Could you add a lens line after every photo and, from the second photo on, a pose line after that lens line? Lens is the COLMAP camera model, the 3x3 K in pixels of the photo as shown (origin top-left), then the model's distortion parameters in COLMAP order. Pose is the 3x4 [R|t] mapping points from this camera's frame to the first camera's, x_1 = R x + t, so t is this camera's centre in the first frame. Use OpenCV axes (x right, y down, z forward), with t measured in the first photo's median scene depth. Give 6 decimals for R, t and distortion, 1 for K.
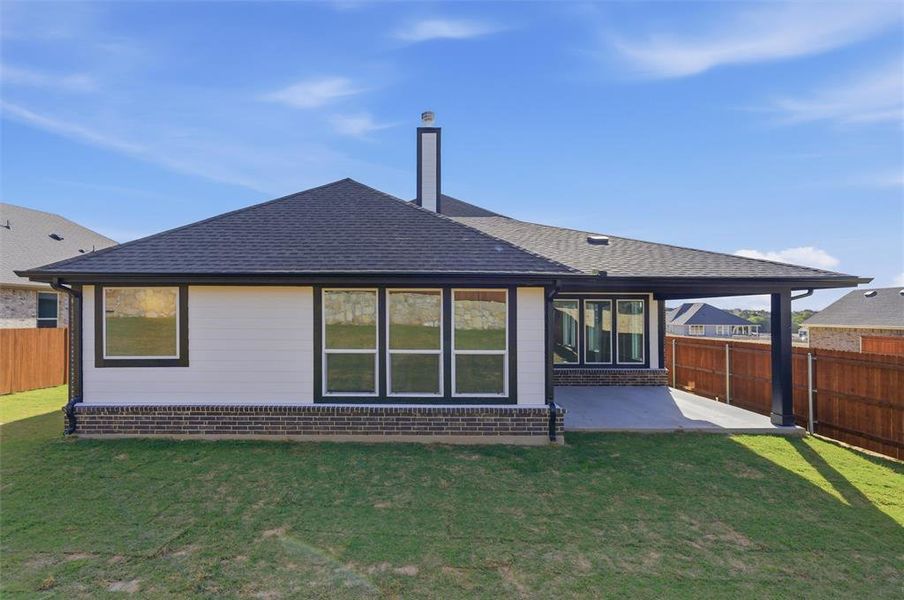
lens RADIAL K [[443.3, 0, 408.5], [0, 443.3, 310.9], [0, 0, 1]] dist [-0.003536, 0.001155]
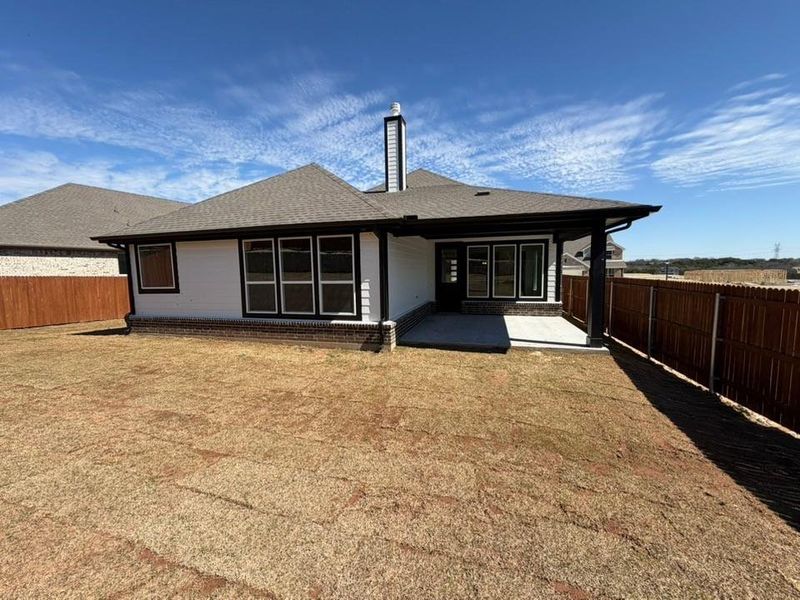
lens RADIAL K [[318.1, 0, 397.4], [0, 318.1, 299.7], [0, 0, 1]] dist [-0.005520, 0.001600]
pose [[0.963900, 0.007837, -0.266150, 0.584784], [0.019816, 0.994684, 0.101053, 0.049052], [0.265527, -0.102679, 0.958620, 0.106706]]
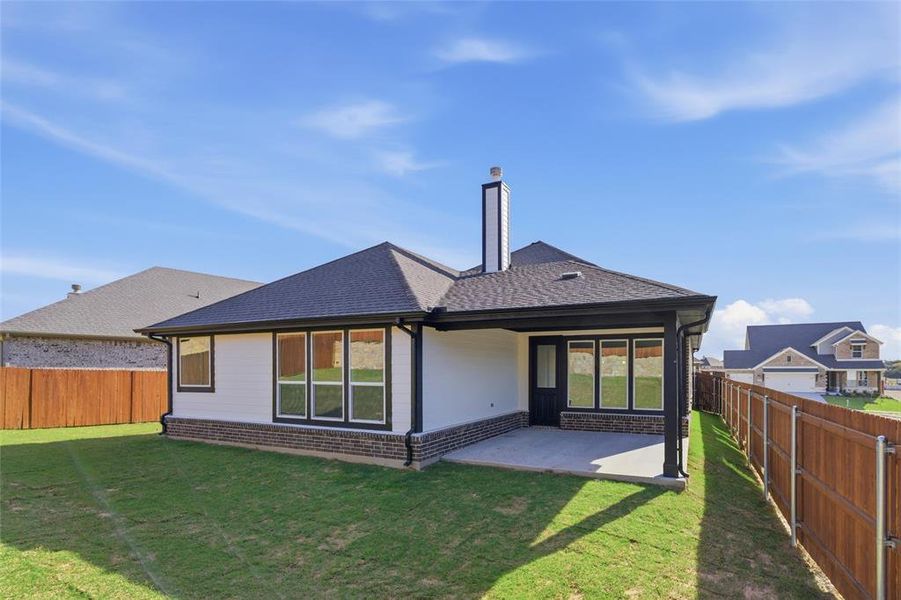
lens RADIAL K [[429.4, 0, 489.9], [0, 429.4, 372.8], [0, 0, 1]] dist [-0.004229, 0.000347]
pose [[0.914114, 0.002428, -0.405451, 0.881890], [0.003814, 0.999886, 0.014586, 0.046941], [0.405440, -0.014879, 0.914000, 0.109056]]
